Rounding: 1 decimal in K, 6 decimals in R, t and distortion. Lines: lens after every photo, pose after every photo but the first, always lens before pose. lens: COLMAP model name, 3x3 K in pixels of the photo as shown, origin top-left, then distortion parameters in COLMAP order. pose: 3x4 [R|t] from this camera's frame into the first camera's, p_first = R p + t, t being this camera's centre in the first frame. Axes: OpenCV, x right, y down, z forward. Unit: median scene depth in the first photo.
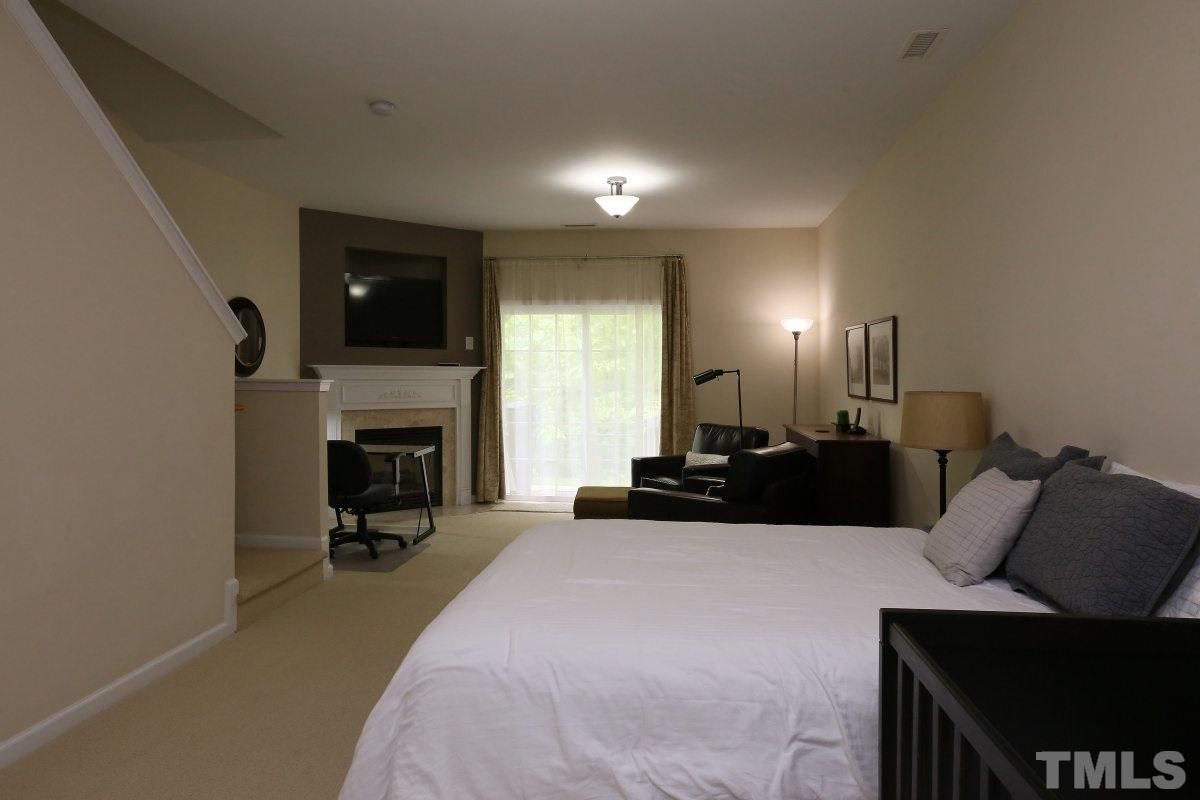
lens RADIAL K [[496.6, 0, 600.2], [0, 496.6, 411.1], [0, 0, 1]] dist [-0.004268, -0.000153]
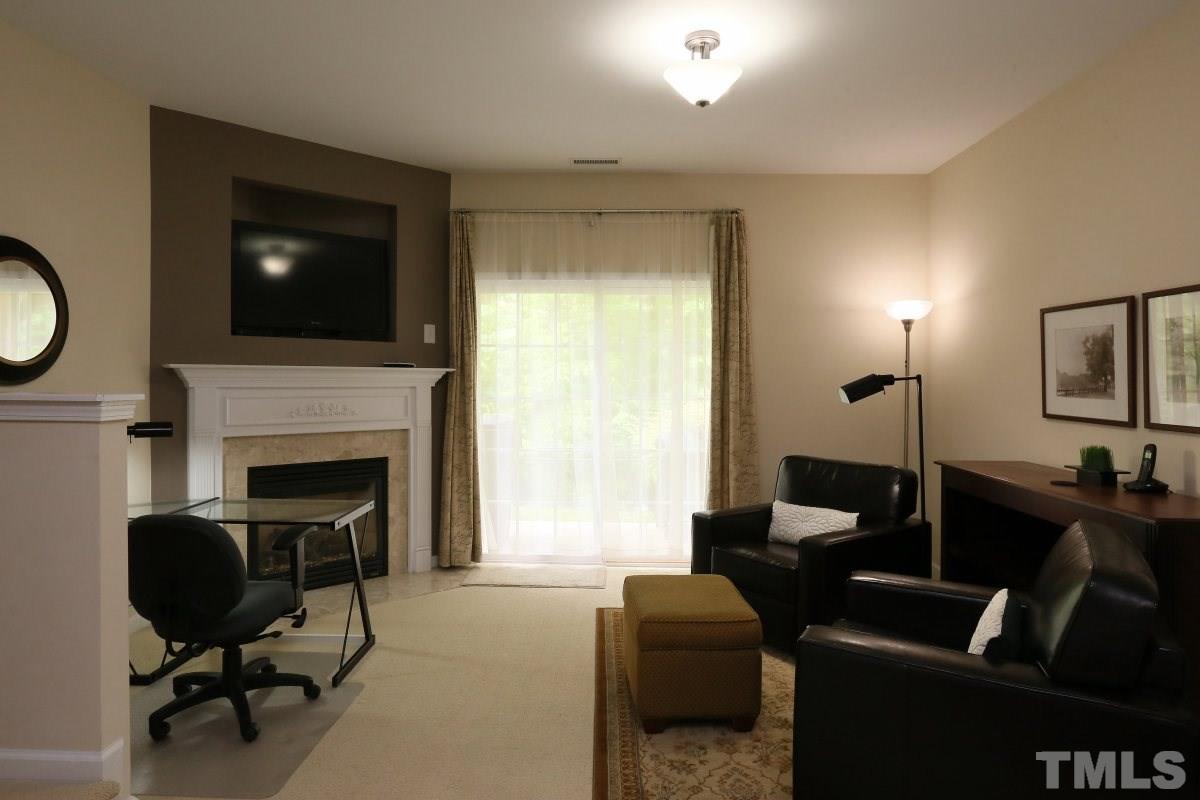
lens RADIAL K [[557.6, 0, 599.6], [0, 557.6, 410.4], [0, 0, 1]] dist [-0.014491, 0.002382]
pose [[0.998782, 0.000027, 0.049348, -0.070241], [0.000724, 0.999884, -0.015188, -0.020459], [-0.049343, 0.015205, 0.998666, 0.234241]]
